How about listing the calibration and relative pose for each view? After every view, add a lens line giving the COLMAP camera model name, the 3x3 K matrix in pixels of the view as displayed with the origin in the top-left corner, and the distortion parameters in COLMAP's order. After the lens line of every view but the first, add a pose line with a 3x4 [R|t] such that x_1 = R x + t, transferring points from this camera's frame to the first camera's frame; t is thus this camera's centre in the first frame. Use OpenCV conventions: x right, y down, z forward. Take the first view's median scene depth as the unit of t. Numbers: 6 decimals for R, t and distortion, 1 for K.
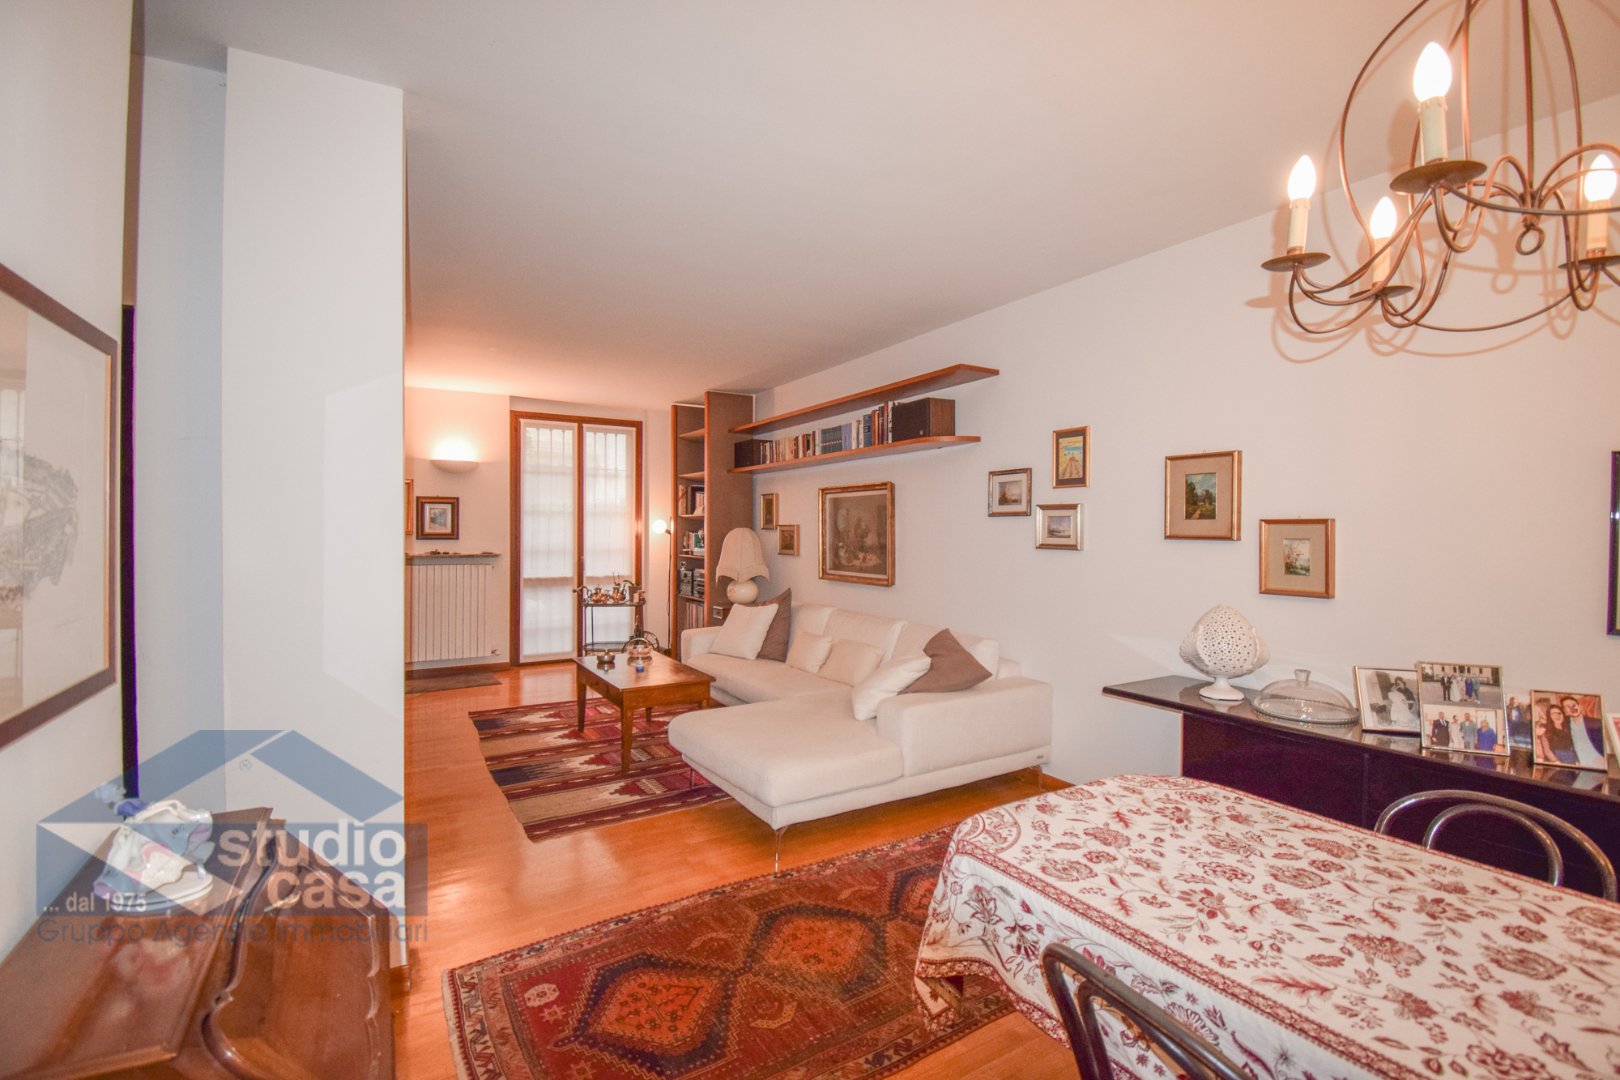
lens RADIAL K [[719.4, 0, 790.7], [0, 719.4, 520.5], [0, 0, 1]] dist [-0.005781, -0.009213]
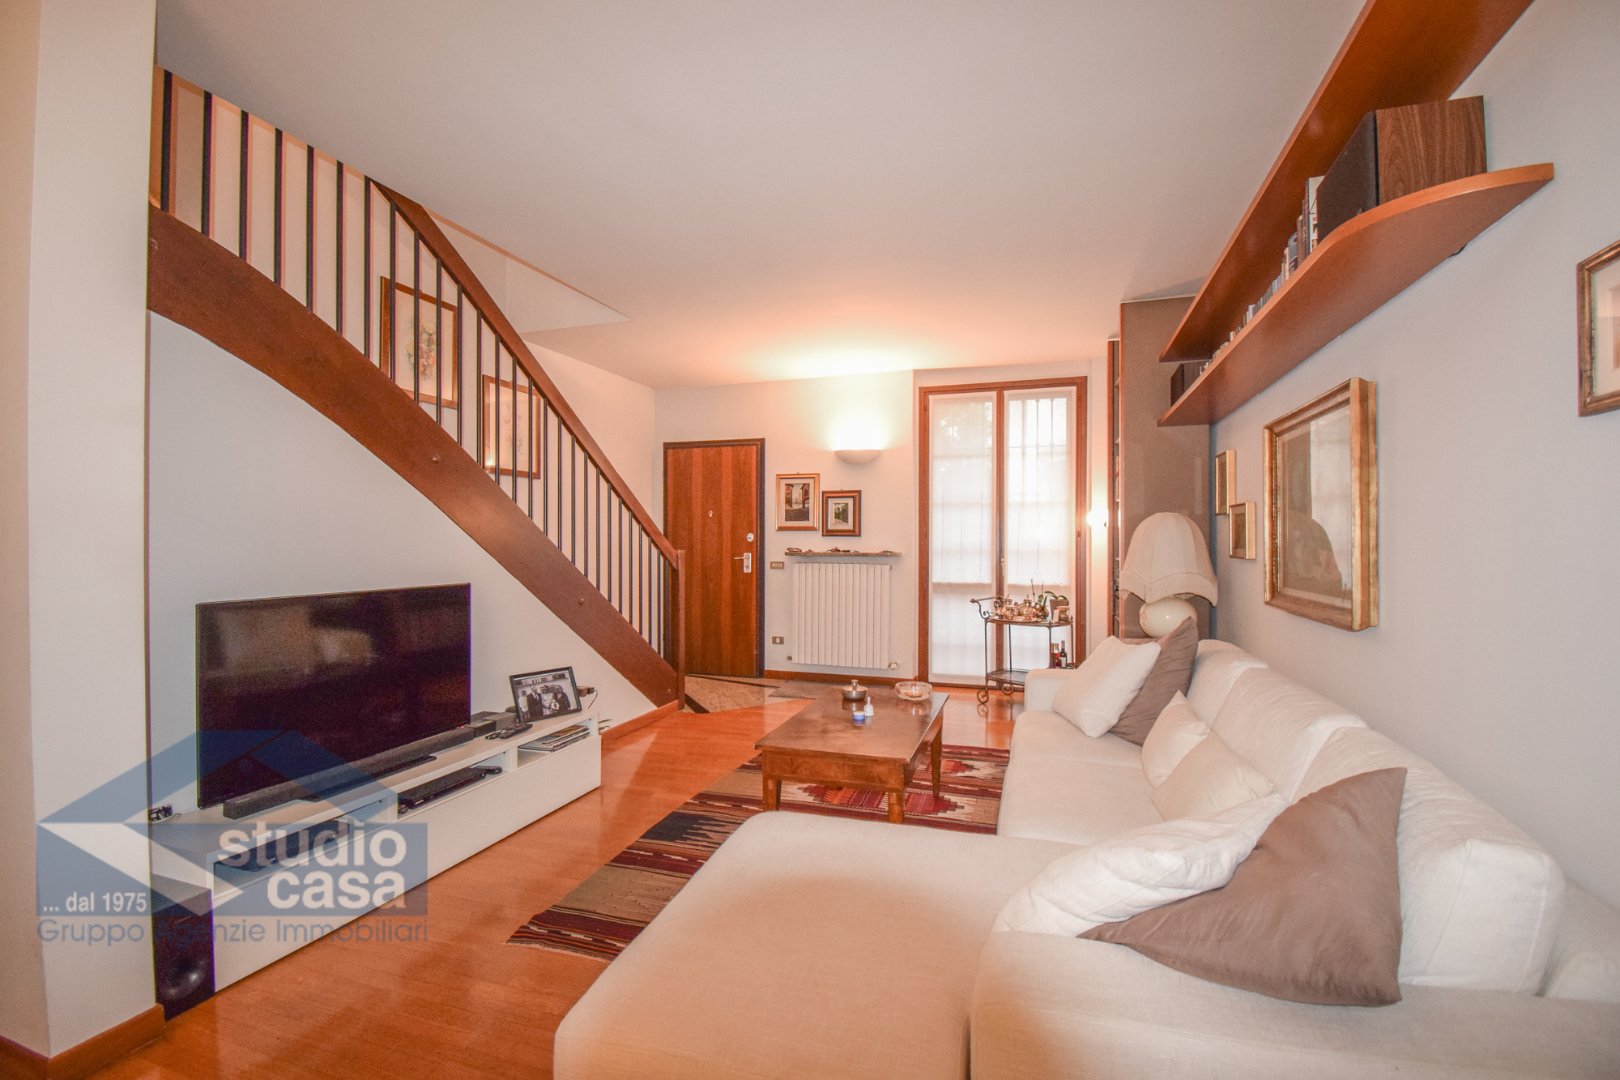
lens RADIAL K [[719.4, 0, 786.8], [0, 719.4, 529.6], [0, 0, 1]] dist [-0.005781, -0.009213]
pose [[0.662439, -0.010690, -0.749039, 0.363016], [0.009453, 0.999938, -0.005911, 0.051755], [0.749056, -0.003165, 0.662499, 0.747098]]
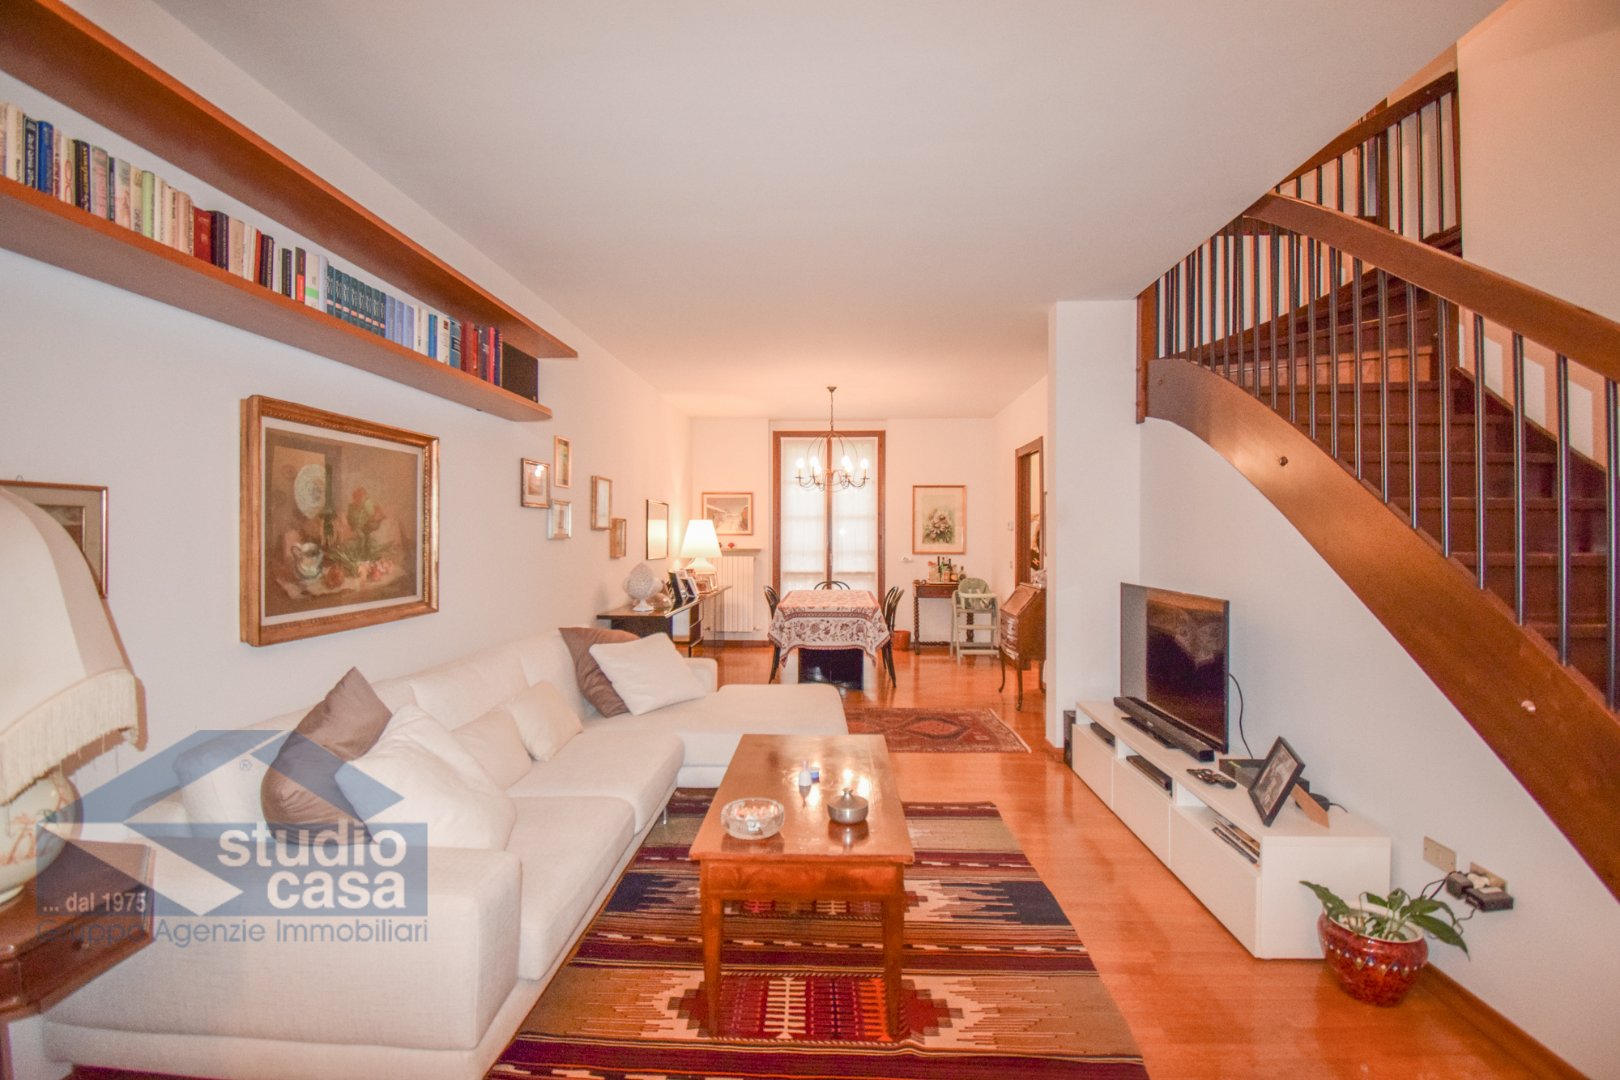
lens RADIAL K [[719.4, 0, 817.5], [0, 719.4, 533.7], [0, 0, 1]] dist [-0.005781, -0.009213]
pose [[-0.854225, -0.007408, 0.519851, -0.721446], [-0.014148, 0.999859, -0.009001, 0.044643], [-0.519711, -0.015044, -0.854210, 2.149186]]
